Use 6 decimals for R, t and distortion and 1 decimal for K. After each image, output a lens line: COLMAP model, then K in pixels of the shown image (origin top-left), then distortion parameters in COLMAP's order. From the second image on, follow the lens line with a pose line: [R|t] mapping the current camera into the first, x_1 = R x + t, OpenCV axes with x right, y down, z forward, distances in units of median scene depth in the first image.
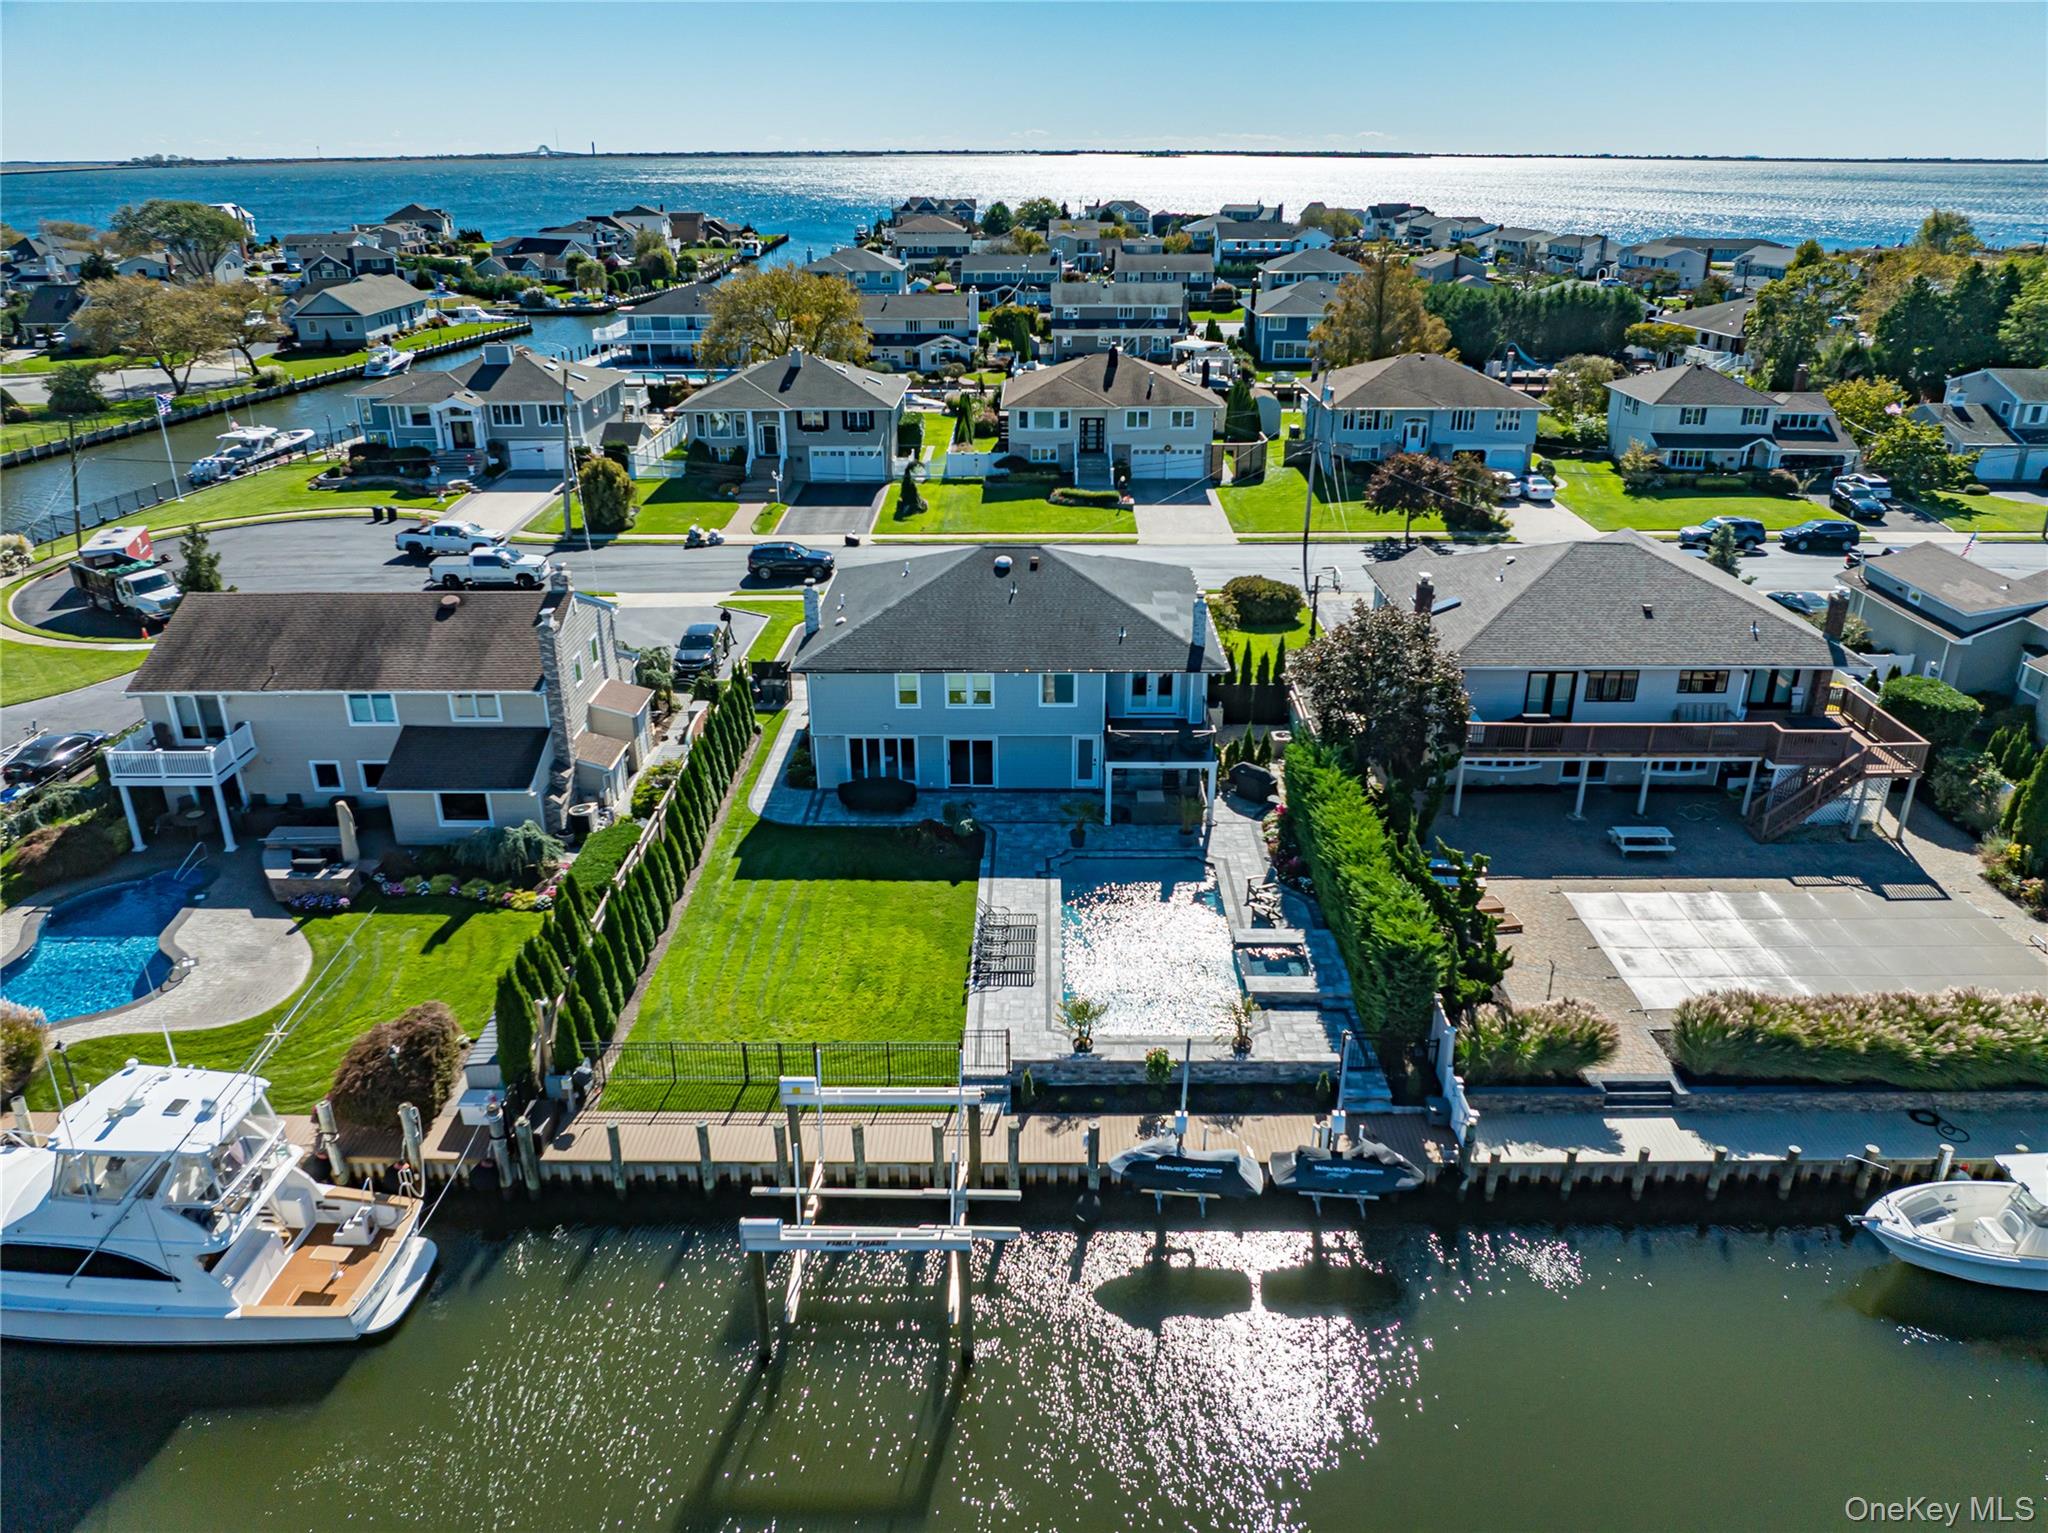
lens RADIAL K [[1439.2, 0, 1029.3], [0, 1439.2, 771.4], [0, 0, 1]] dist [-0.034843, -0.004819]
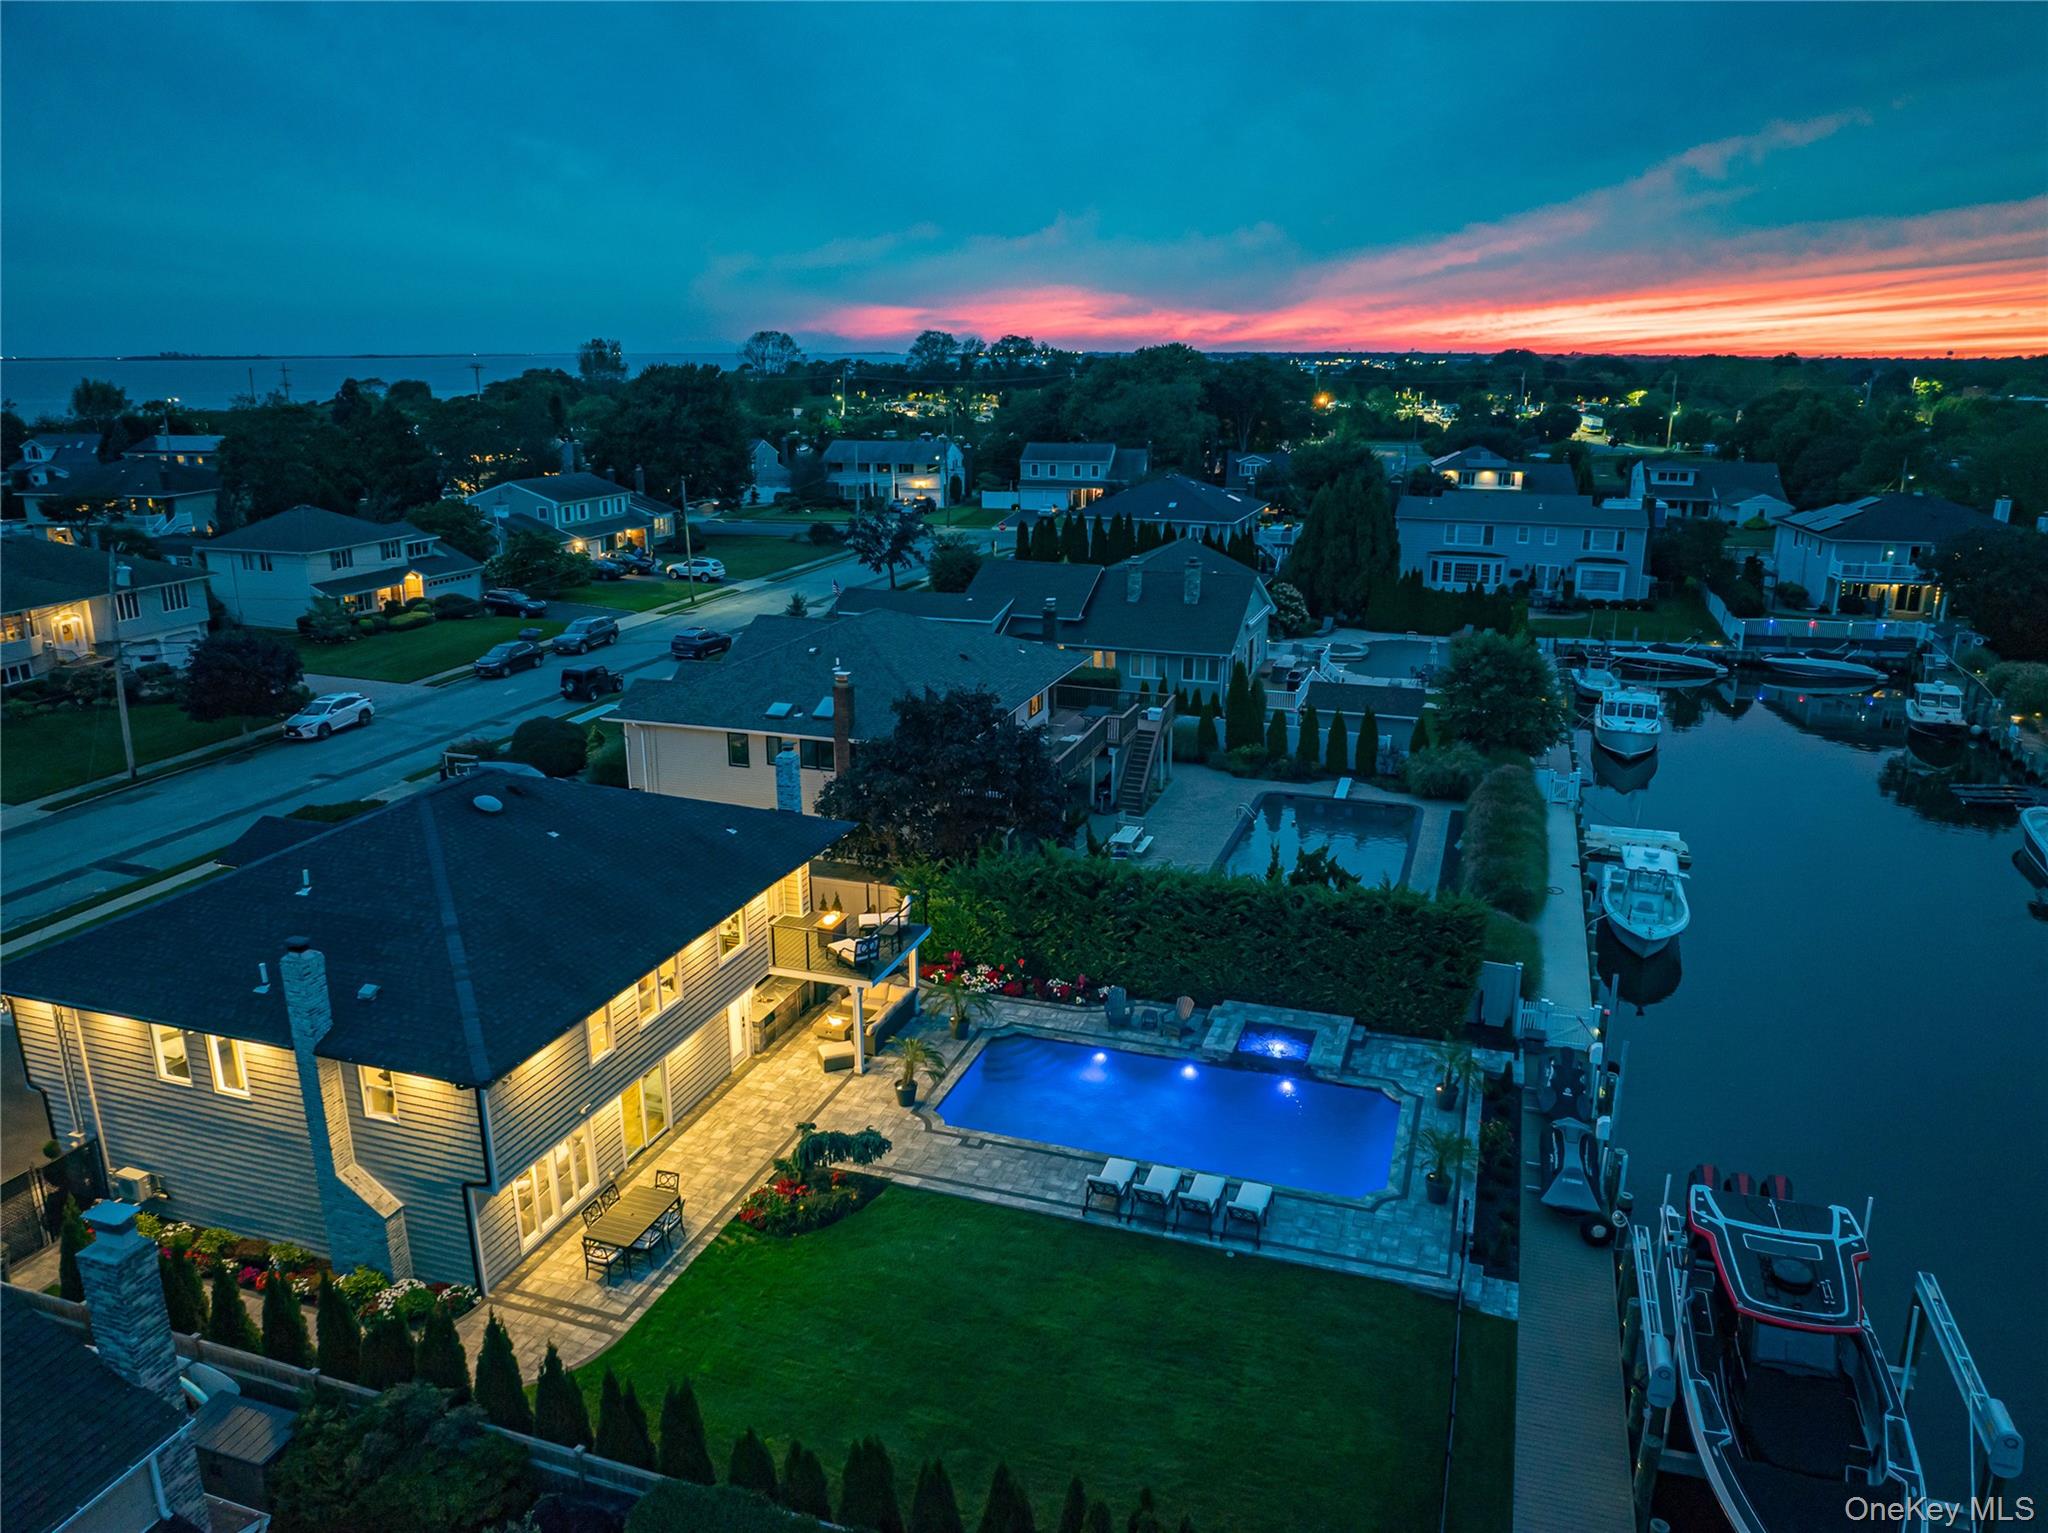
lens RADIAL K [[1439.2, 0, 1042.2], [0, 1439.2, 768.9], [0, 0, 1]] dist [-0.034843, -0.004819]
pose [[0.306374, -0.263373, 0.914751, -0.519959], [0.376657, 0.916076, 0.137603, -0.162355], [-0.874222, 0.302389, 0.379863, 0.590644]]
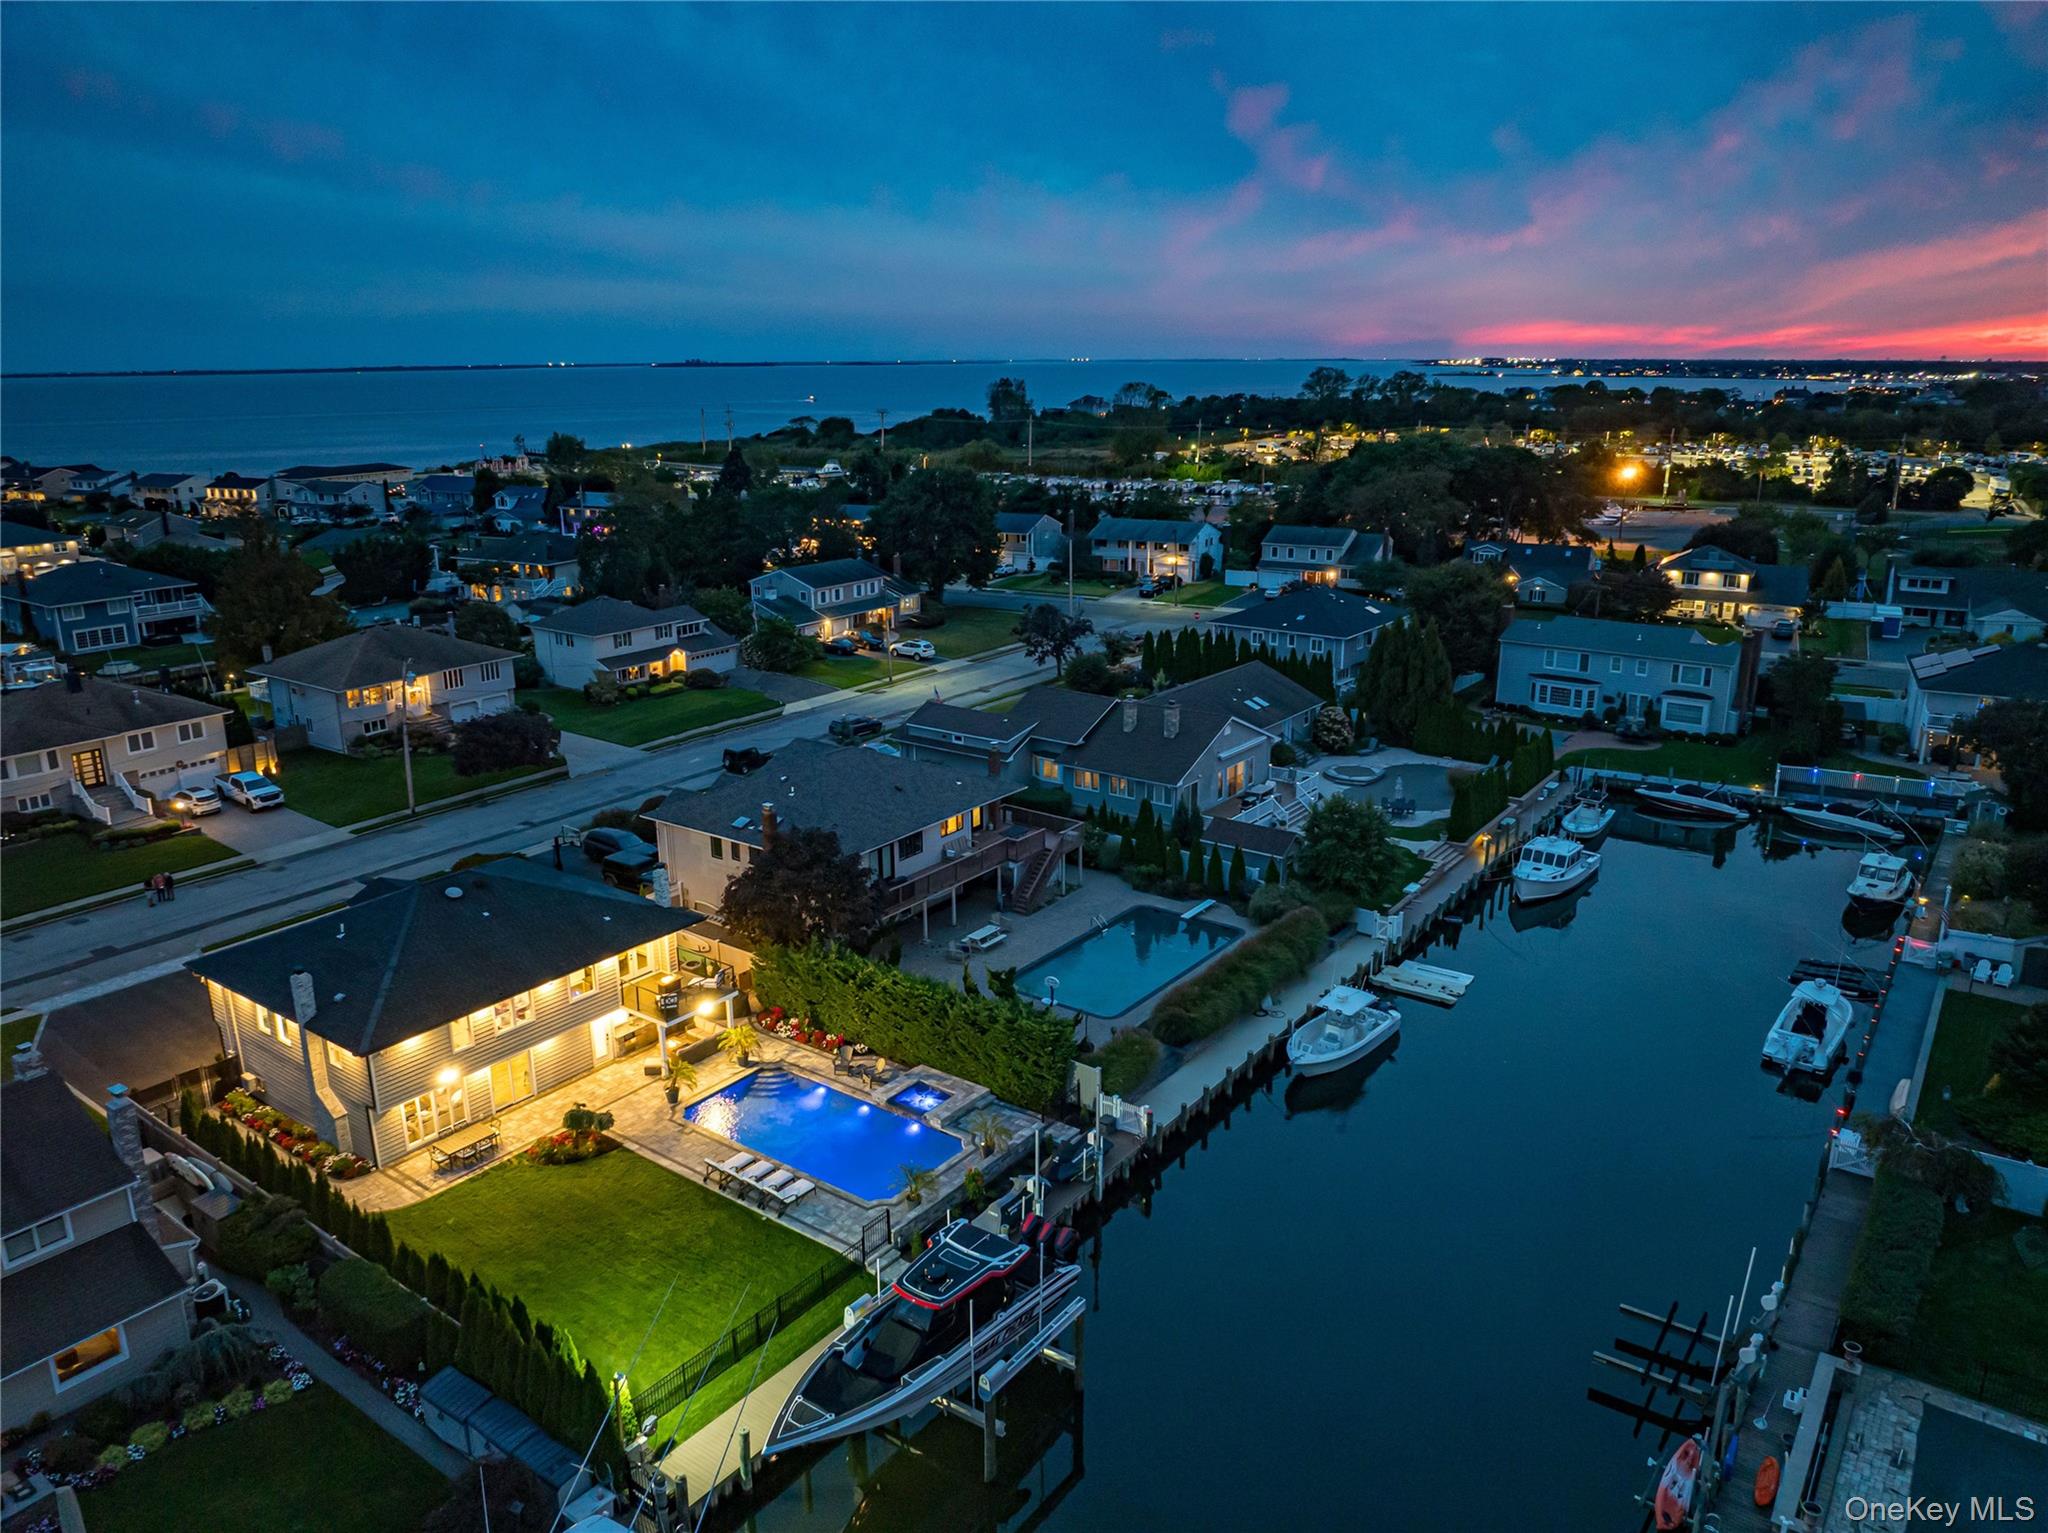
lens RADIAL K [[1439.2, 0, 1043.6], [0, 1439.2, 768.9], [0, 0, 1]] dist [-0.034843, -0.004819]
pose [[0.578911, -0.224761, 0.783801, -0.594521], [0.327304, 0.944471, 0.029089, -0.127155], [-0.746816, 0.239702, 0.620330, 0.012335]]
